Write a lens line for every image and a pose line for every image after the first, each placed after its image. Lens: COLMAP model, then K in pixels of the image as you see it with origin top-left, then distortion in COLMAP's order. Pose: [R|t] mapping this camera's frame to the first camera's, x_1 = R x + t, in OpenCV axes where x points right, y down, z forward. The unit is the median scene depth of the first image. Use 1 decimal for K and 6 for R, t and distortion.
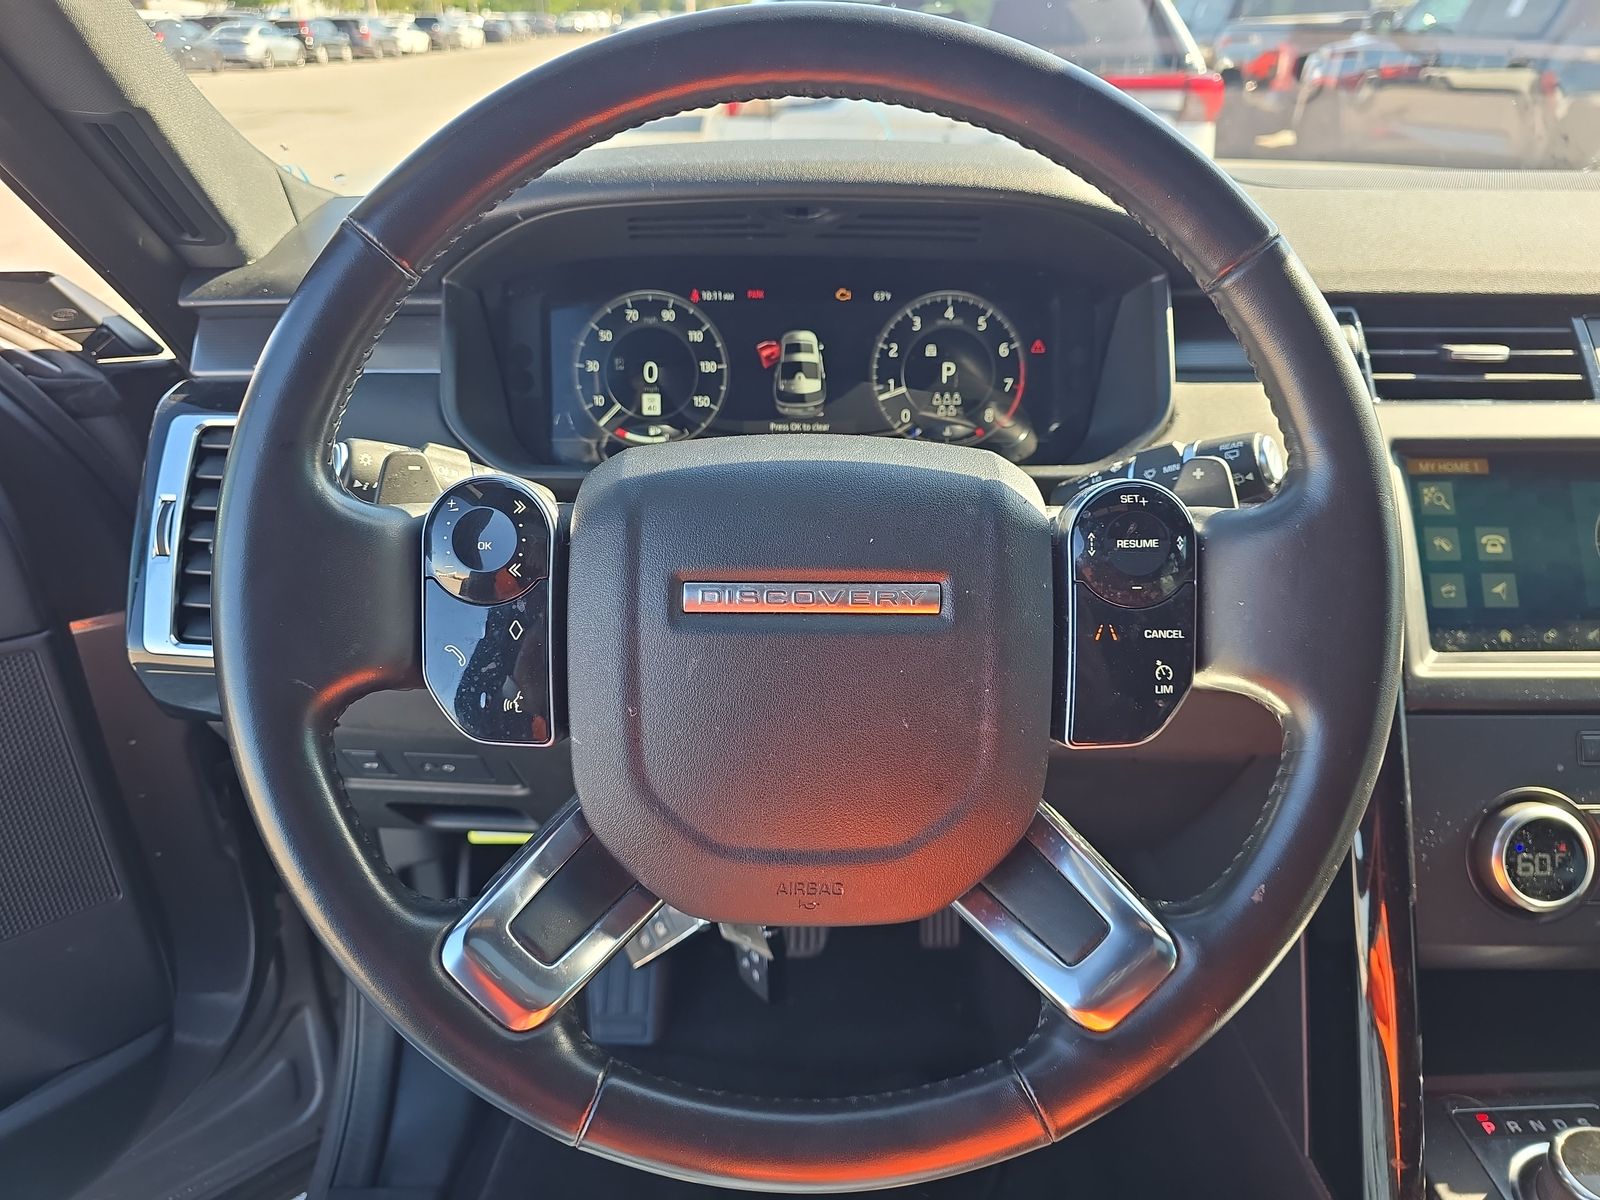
lens RADIAL K [[975.0, 0, 805.6], [0, 975.0, 590.0], [0, 0, 1]] dist [0.040355, -0.036361]
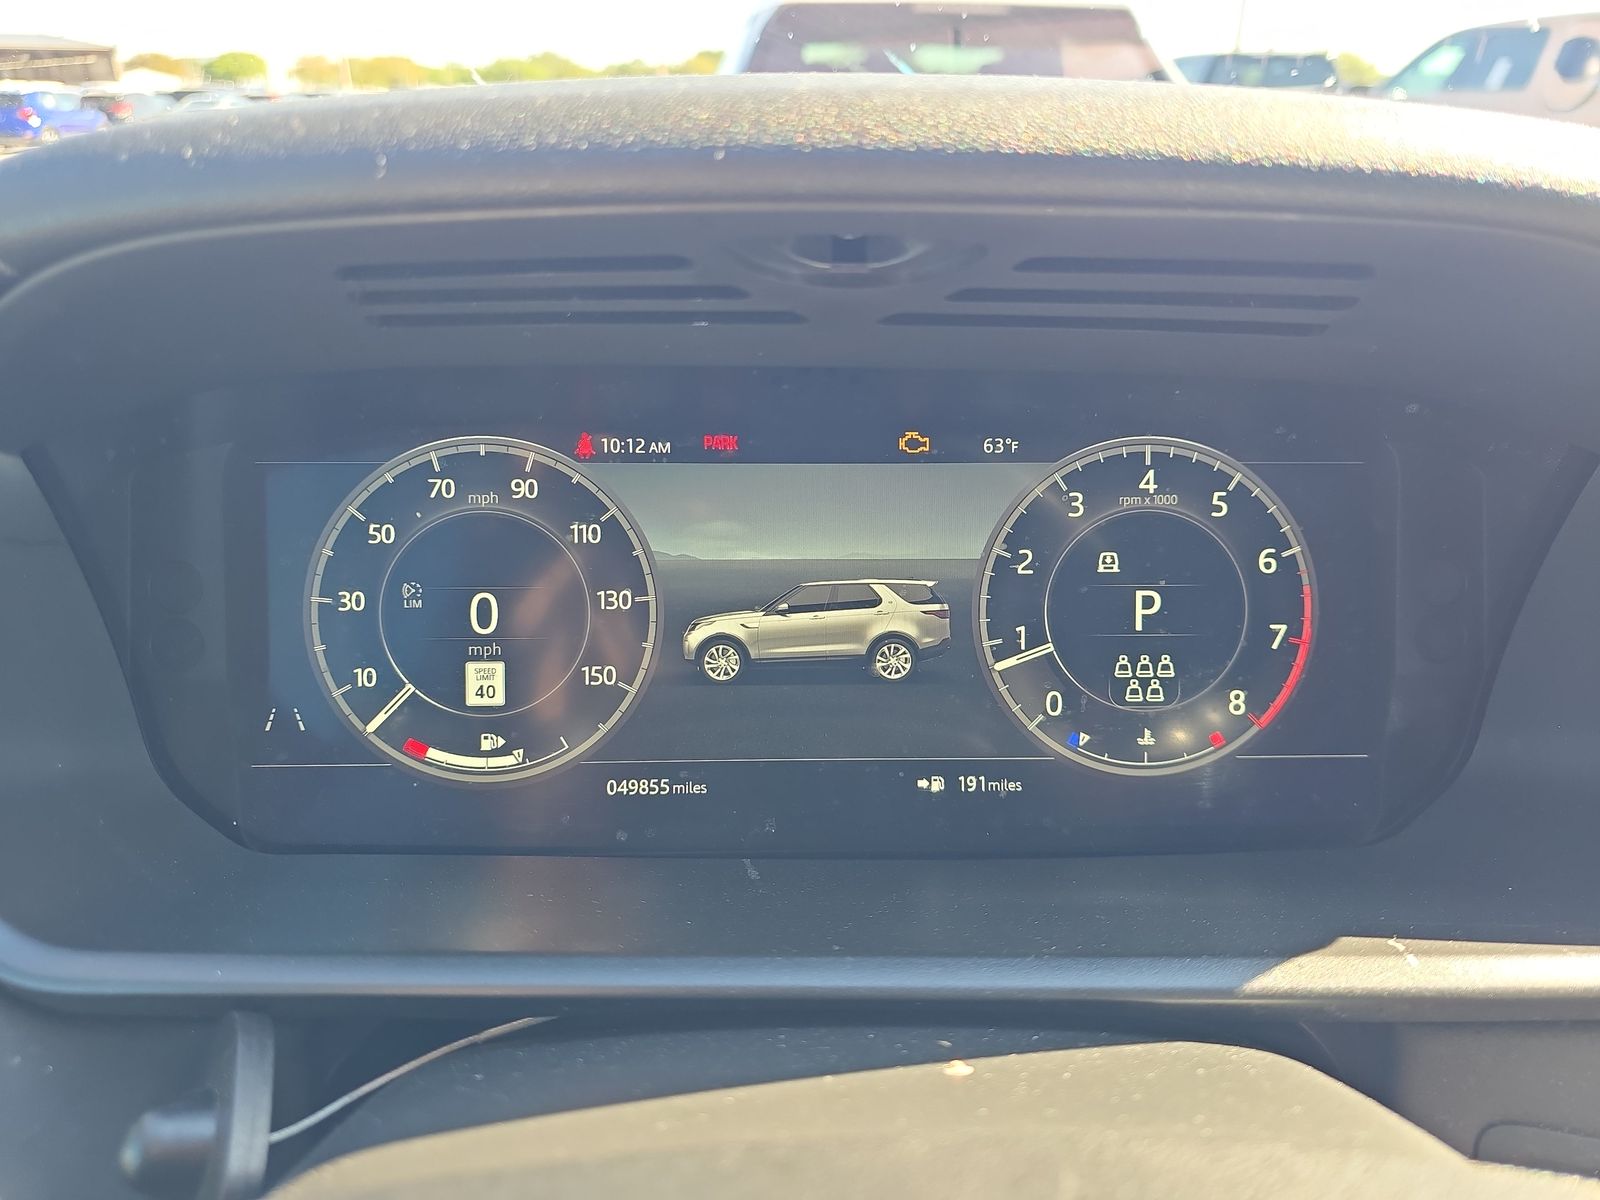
lens RADIAL K [[1041.6, 0, 800.0], [0, 1041.6, 600.0], [0, 0, 1]] dist [-0.003737, -0.003302]
pose [[0.999831, -0.003454, 0.018074, -0.023203], [0.004790, 0.997217, -0.074404, -0.193107], [-0.017767, 0.074478, 0.997064, 0.525709]]
